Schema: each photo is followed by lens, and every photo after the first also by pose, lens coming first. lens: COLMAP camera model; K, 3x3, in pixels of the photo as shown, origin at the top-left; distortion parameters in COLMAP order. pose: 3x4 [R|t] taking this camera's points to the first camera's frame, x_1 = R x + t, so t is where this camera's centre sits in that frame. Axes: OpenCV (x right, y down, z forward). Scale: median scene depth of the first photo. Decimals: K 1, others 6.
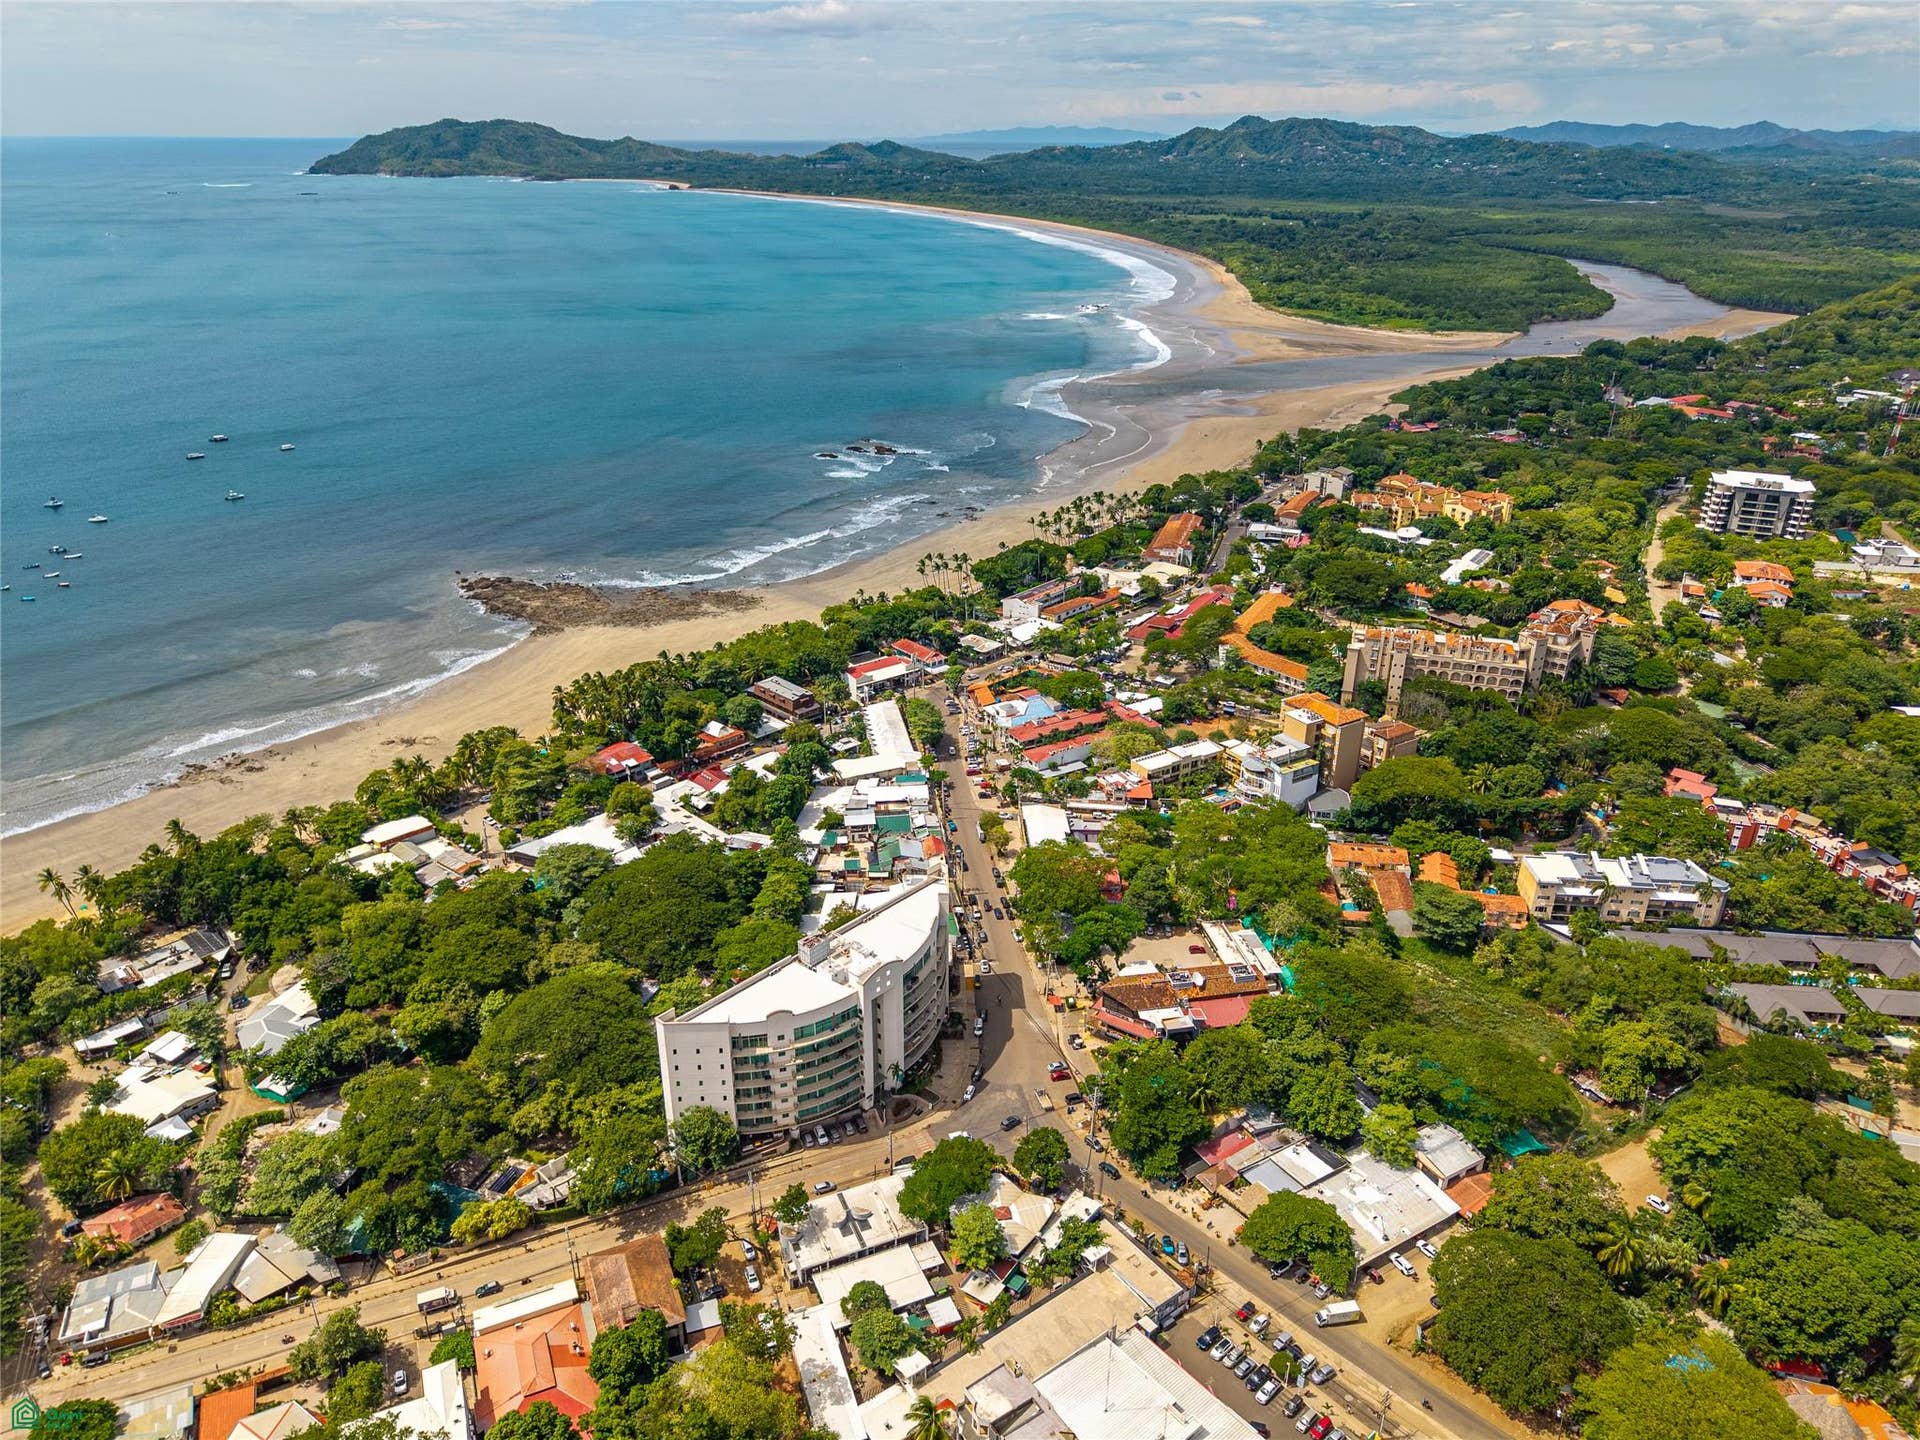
lens RADIAL K [[1300.8, 0, 960.0], [0, 1300.8, 720.0], [0, 0, 1]] dist [0.085268, -0.127055]
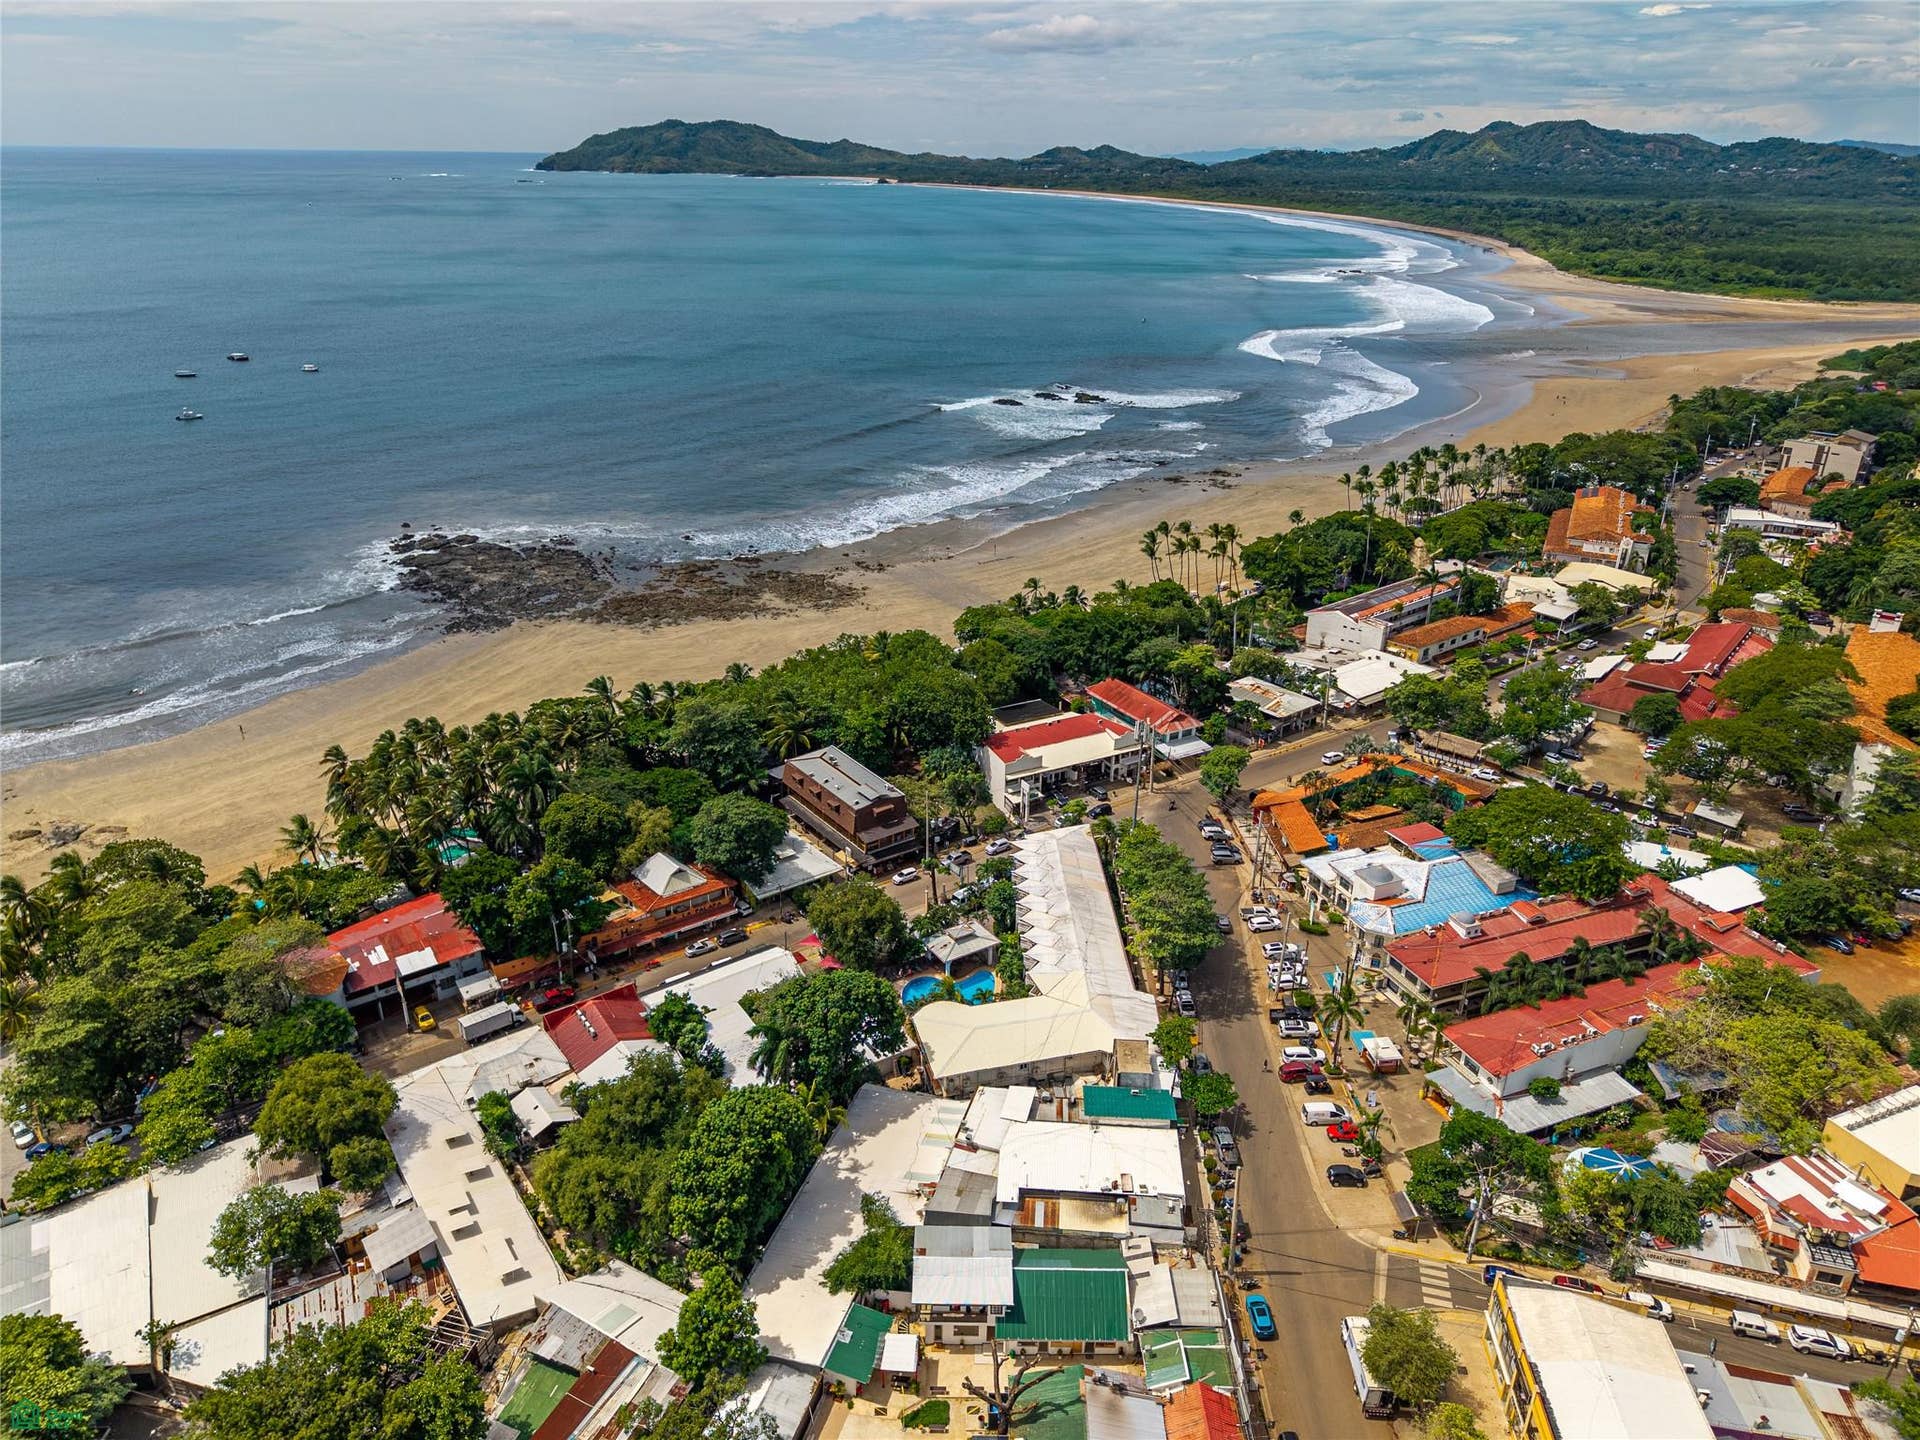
lens RADIAL K [[1300.8, 0, 960.0], [0, 1300.8, 720.0], [0, 0, 1]] dist [0.085268, -0.127055]
pose [[0.988516, 0.067133, -0.135388, -0.032457], [-0.069007, 0.997574, -0.009191, -0.038363], [0.134443, 0.018428, 0.990750, 0.504598]]
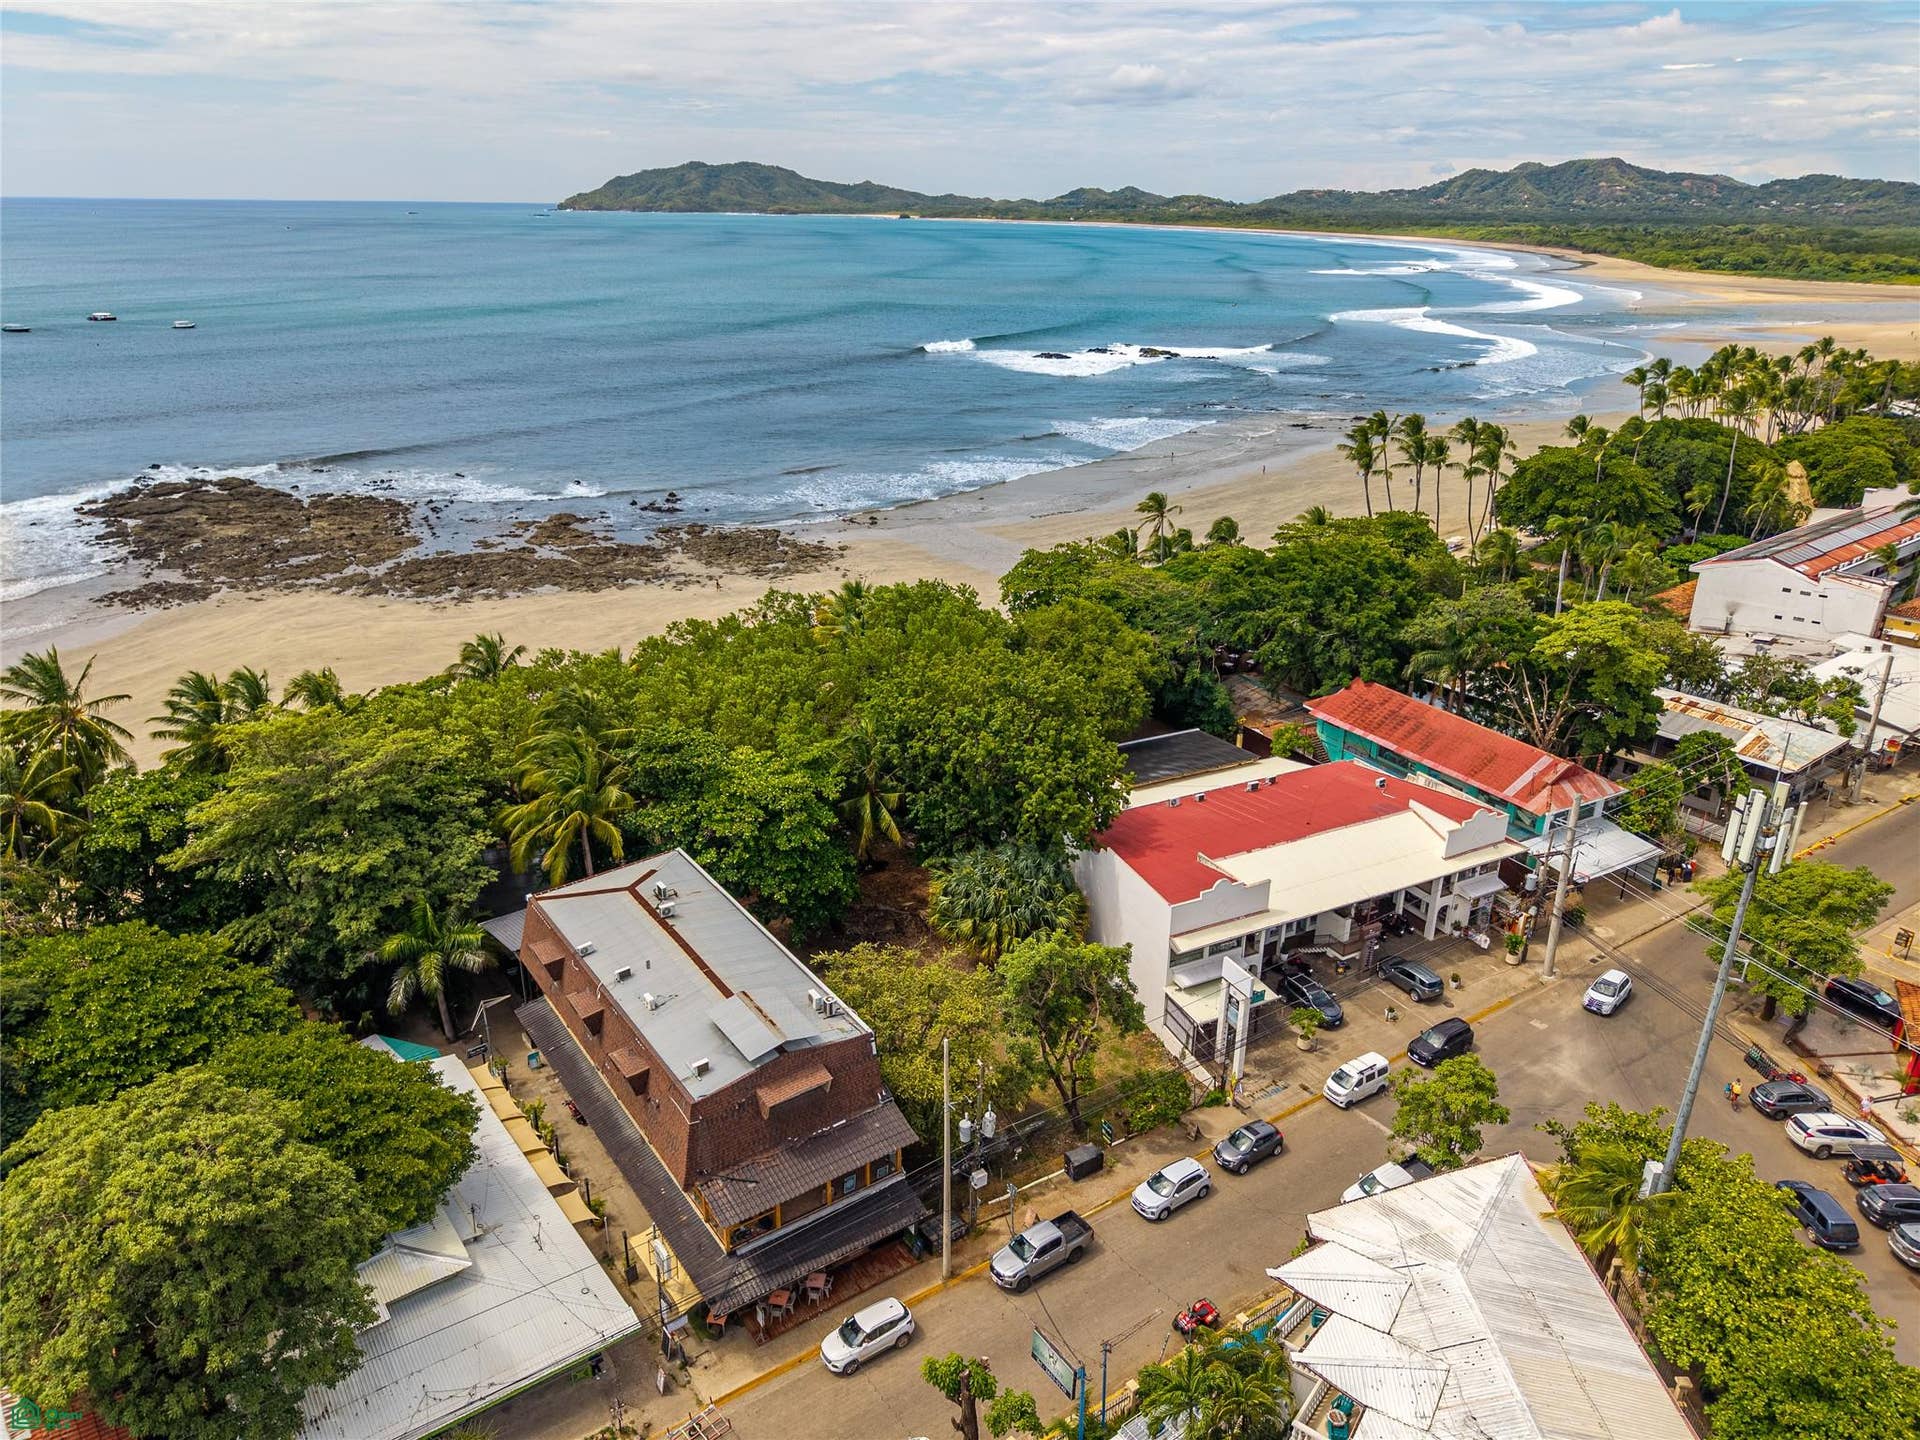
lens RADIAL K [[1300.8, 0, 960.0], [0, 1300.8, 720.0], [0, 0, 1]] dist [0.085268, -0.127055]
pose [[0.985998, 0.067999, -0.152261, -0.076651], [-0.075171, 0.996292, -0.041848, -0.042124], [0.148851, 0.052708, 0.987454, 0.774821]]
